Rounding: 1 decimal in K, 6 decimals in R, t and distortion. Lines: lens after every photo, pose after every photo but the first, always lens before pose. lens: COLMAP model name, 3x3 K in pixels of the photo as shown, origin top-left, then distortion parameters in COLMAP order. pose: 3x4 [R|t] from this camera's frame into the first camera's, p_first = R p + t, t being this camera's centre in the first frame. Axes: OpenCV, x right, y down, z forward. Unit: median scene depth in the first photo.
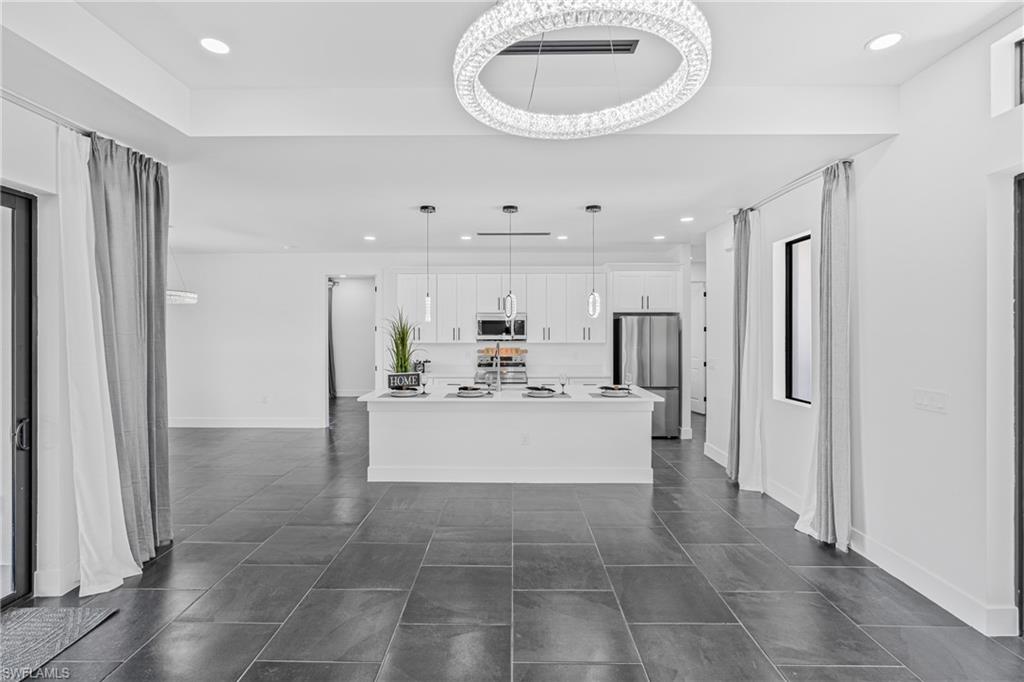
lens RADIAL K [[461.7, 0, 508.4], [0, 461.7, 331.1], [0, 0, 1]] dist [-0.009526, 0.000887]
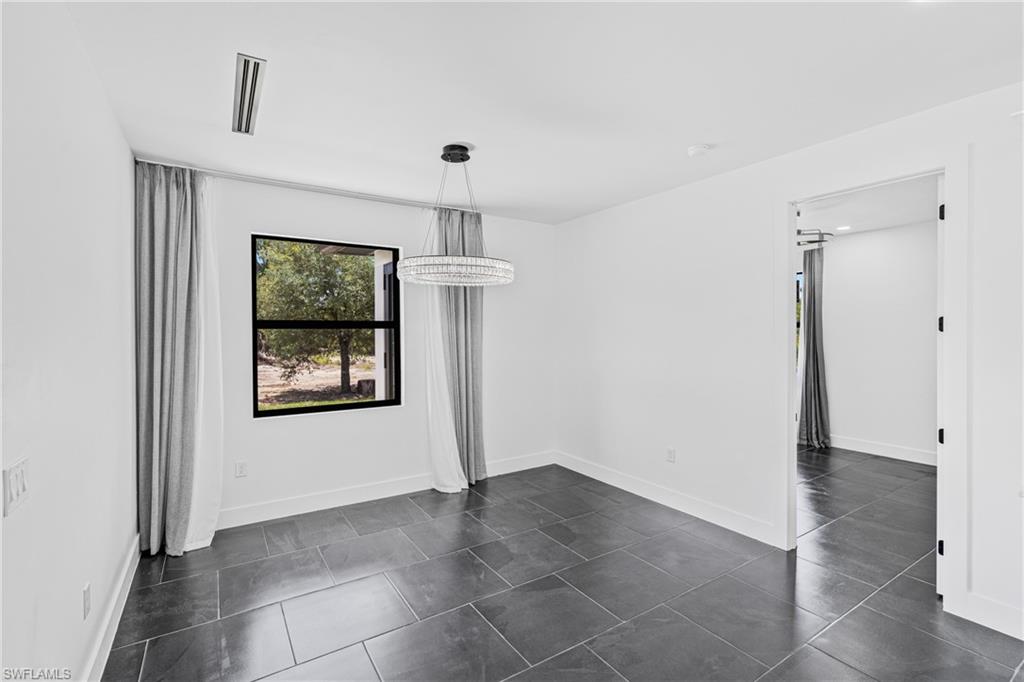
lens RADIAL K [[465.3, 0, 512.0], [0, 465.3, 341.0], [0, 0, 1]] dist [-0.000232, 0.000288]
pose [[0.555445, 0.015683, -0.831405, -0.245319], [0.004468, 0.999751, 0.021843, -0.002894], [0.831541, -0.015848, 0.555237, 0.748995]]
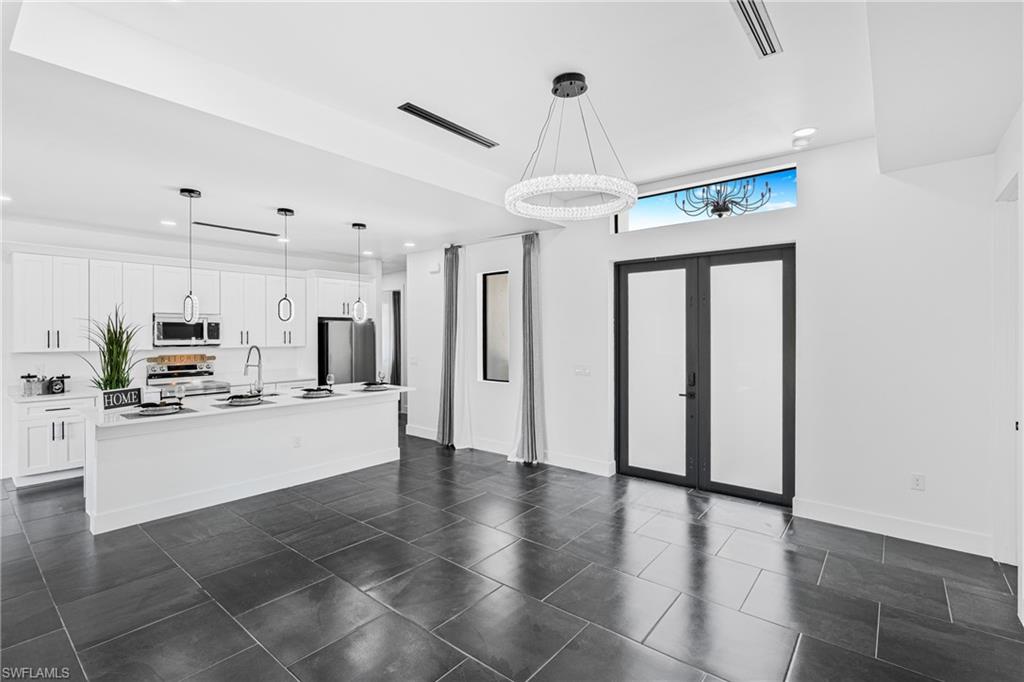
lens RADIAL K [[472.5, 0, 499.2], [0, 472.5, 333.4], [0, 0, 1]] dist [-0.002606, -0.000200]
pose [[0.638184, -0.000394, 0.769884, -0.426697], [0.002332, 0.999996, -0.001420, -0.000293], [-0.769881, 0.002701, 0.638182, -0.002105]]
